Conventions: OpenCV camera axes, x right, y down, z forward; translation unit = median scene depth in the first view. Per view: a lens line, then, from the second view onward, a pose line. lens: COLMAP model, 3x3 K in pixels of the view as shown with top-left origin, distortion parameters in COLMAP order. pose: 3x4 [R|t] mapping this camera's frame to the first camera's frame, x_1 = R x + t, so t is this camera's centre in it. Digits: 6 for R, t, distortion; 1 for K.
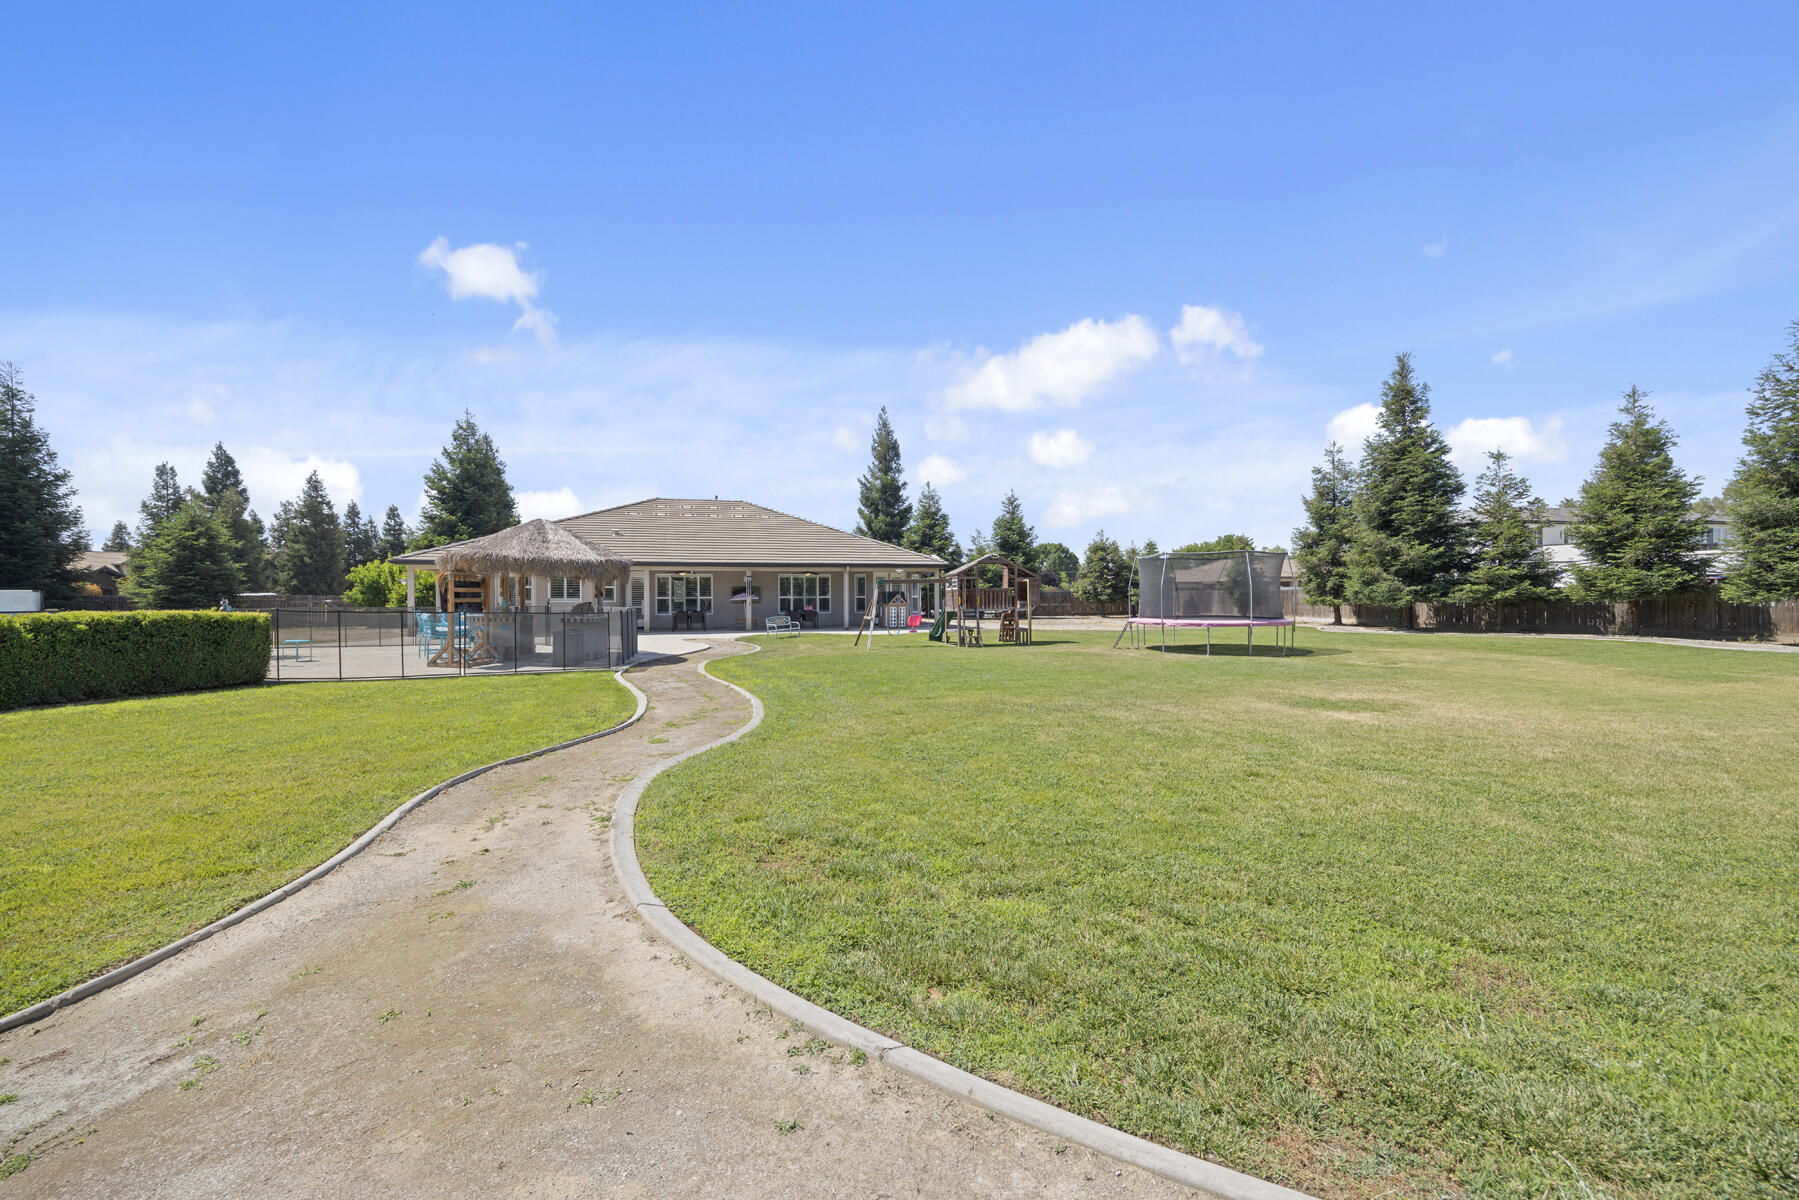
lens RADIAL K [[710.8, 0, 902.8], [0, 710.8, 597.9], [0, 0, 1]] dist [0.001872, -0.000297]
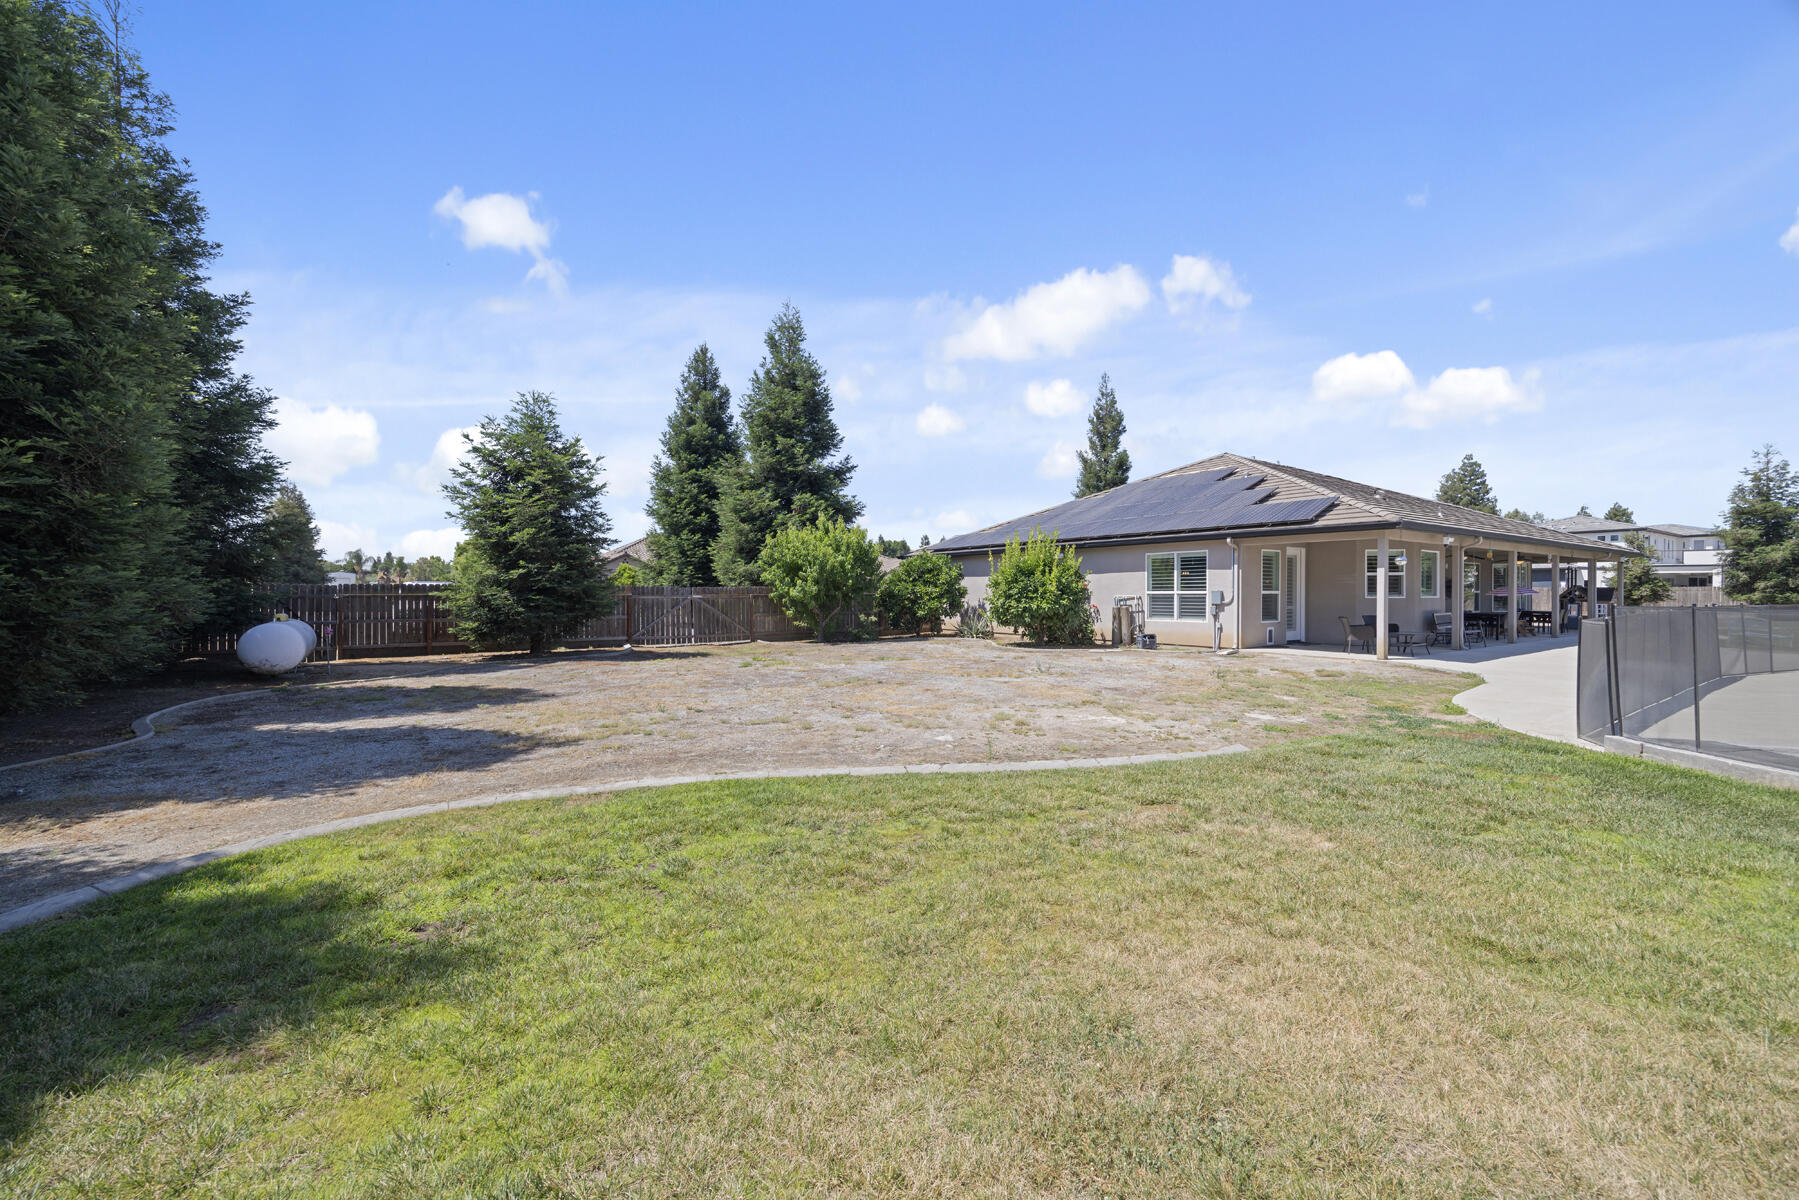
lens RADIAL K [[715.8, 0, 910.3], [0, 715.8, 593.5], [0, 0, 1]] dist [0.001951, 0.000054]
pose [[0.938039, 0.001599, 0.346525, -0.744982], [-0.000301, 0.999993, -0.003801, 0.002988], [-0.346528, 0.003461, 0.938033, 0.360384]]
